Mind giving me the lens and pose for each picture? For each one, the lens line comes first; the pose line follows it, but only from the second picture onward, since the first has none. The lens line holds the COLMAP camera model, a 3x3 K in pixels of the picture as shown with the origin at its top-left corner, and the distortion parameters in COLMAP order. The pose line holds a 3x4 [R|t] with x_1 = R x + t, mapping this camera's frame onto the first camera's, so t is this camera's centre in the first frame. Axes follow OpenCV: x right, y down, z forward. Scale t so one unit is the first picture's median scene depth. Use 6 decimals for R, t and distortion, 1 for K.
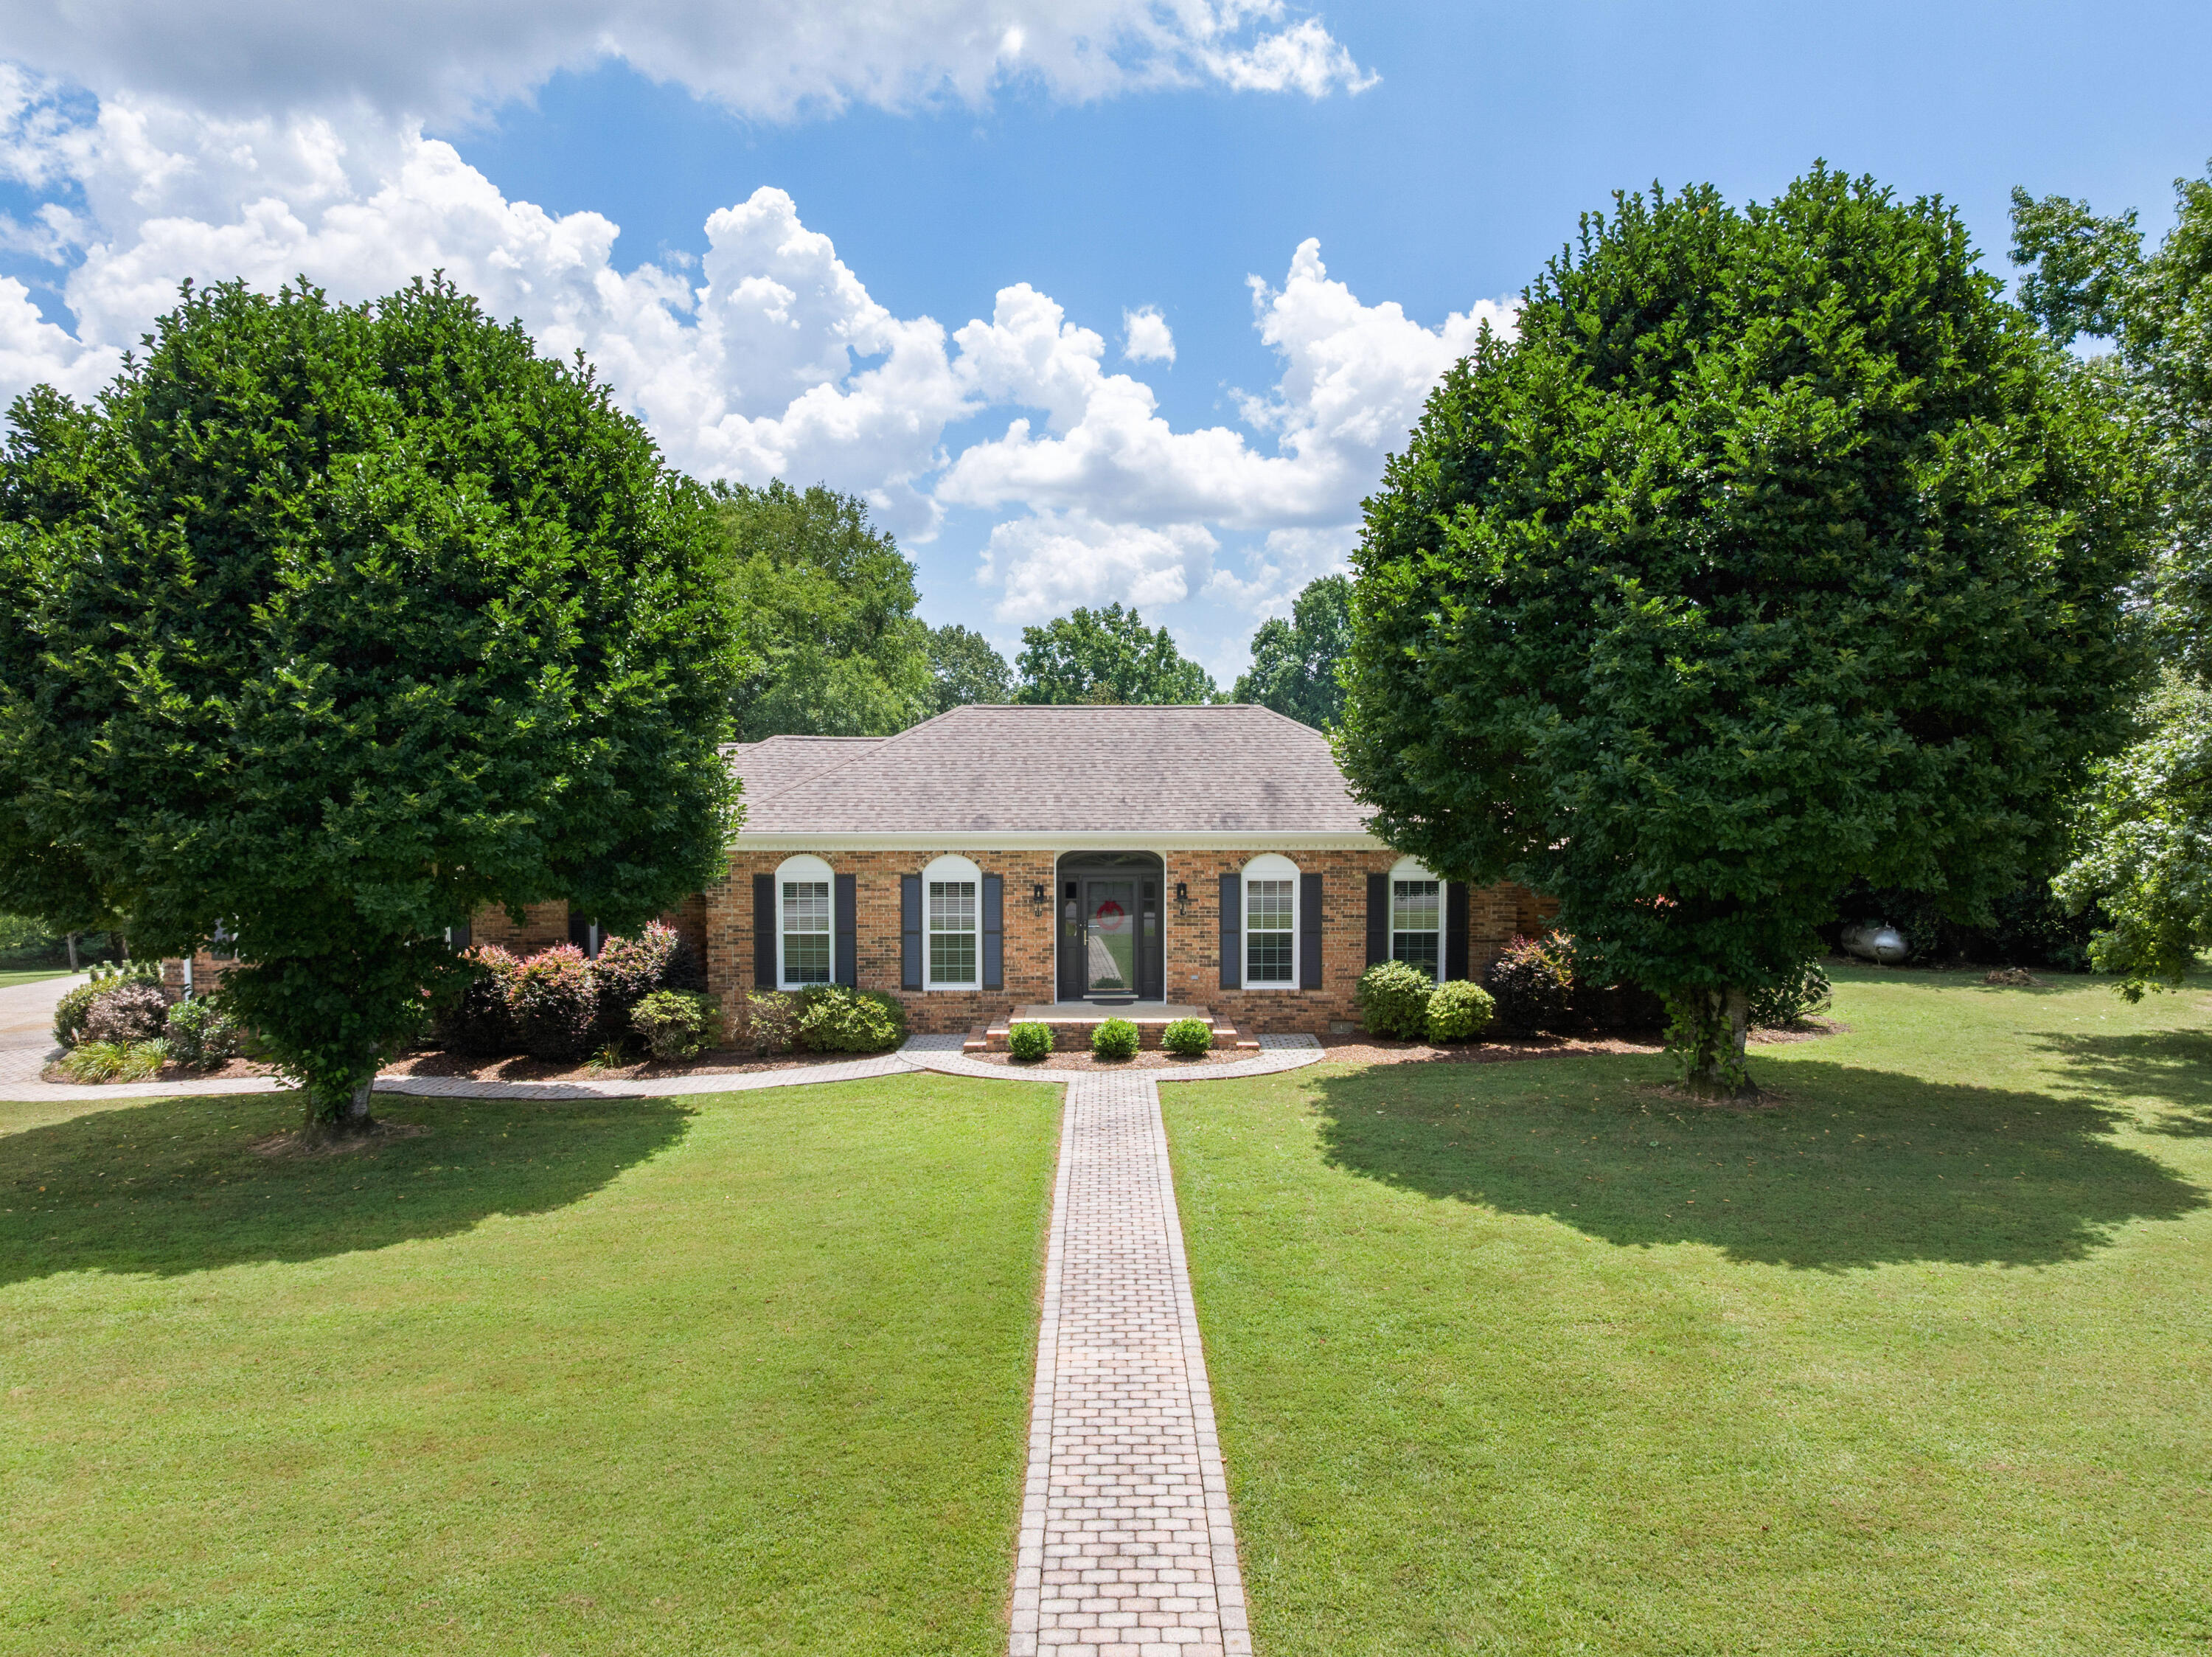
lens RADIAL K [[1573.3, 0, 1106.0], [0, 1573.3, 828.5], [0, 0, 1]] dist [-0.043091, 0.001650]
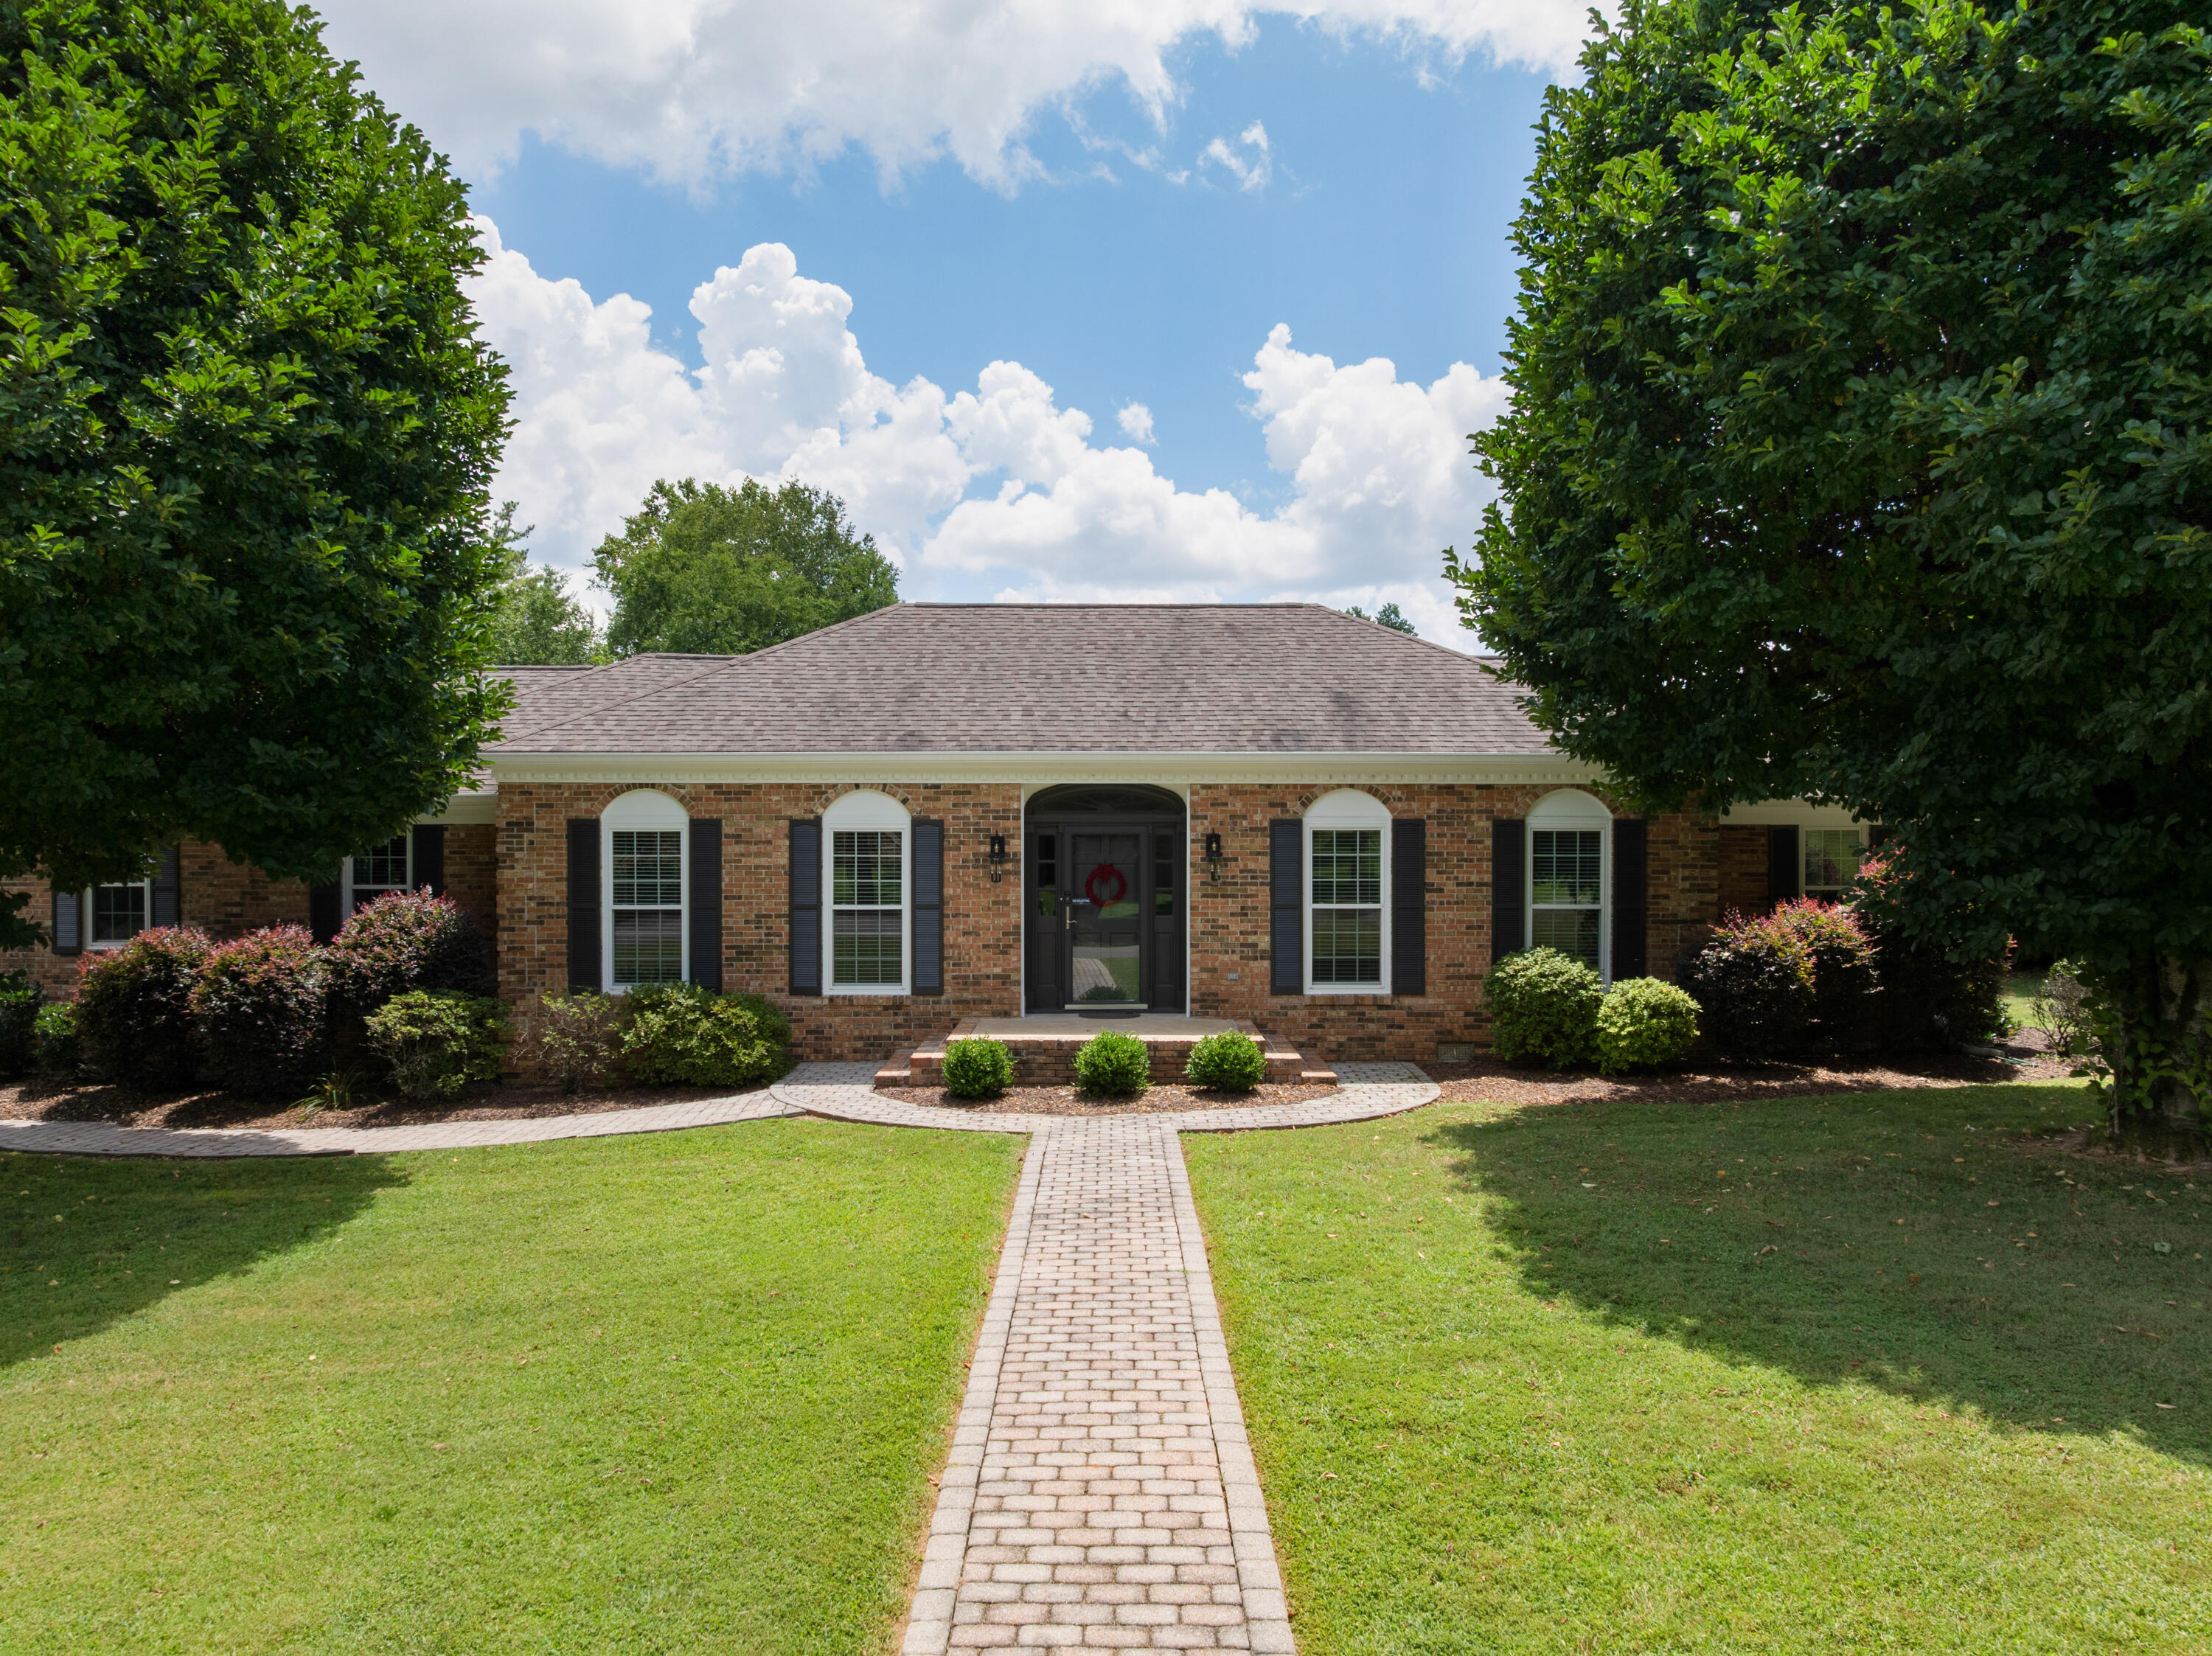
lens RADIAL K [[1573.2, 0, 1106.0], [0, 1573.2, 828.0], [0, 0, 1]] dist [-0.043091, 0.001650]
pose [[0.999994, 0.001458, -0.003274, 0.005406], [-0.001586, 0.999221, -0.039435, 0.061466], [0.003214, 0.039440, 0.999217, 0.354247]]
